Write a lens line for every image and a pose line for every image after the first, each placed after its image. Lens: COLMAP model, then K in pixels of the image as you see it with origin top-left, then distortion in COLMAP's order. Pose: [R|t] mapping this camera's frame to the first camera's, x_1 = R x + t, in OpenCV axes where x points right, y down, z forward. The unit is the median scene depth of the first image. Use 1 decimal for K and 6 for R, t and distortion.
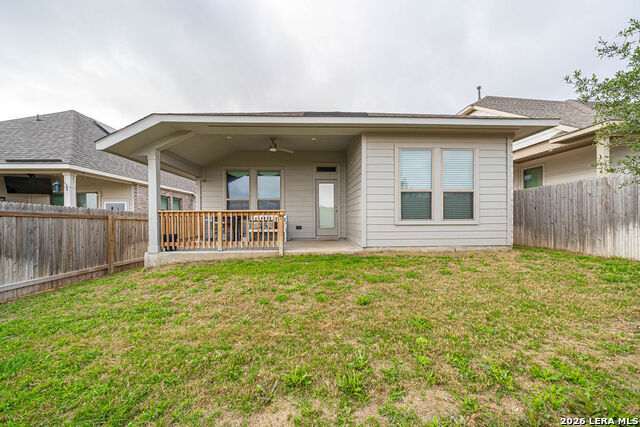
lens RADIAL K [[222.5, 0, 321.2], [0, 222.5, 214.7], [0, 0, 1]] dist [-0.001879, -0.000063]
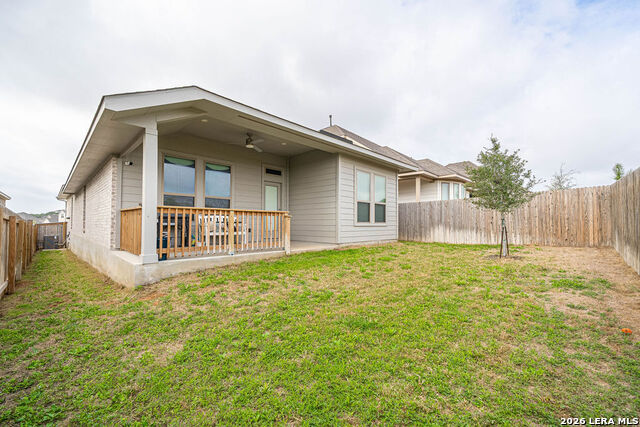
lens RADIAL K [[260.1, 0, 316.8], [0, 260.1, 217.4], [0, 0, 1]] dist [-0.001022, 0.000034]
pose [[0.734895, 0.025048, 0.677718, -0.875999], [-0.018875, 0.999686, -0.016479, 0.023549], [-0.677918, -0.000681, 0.735137, 0.005449]]
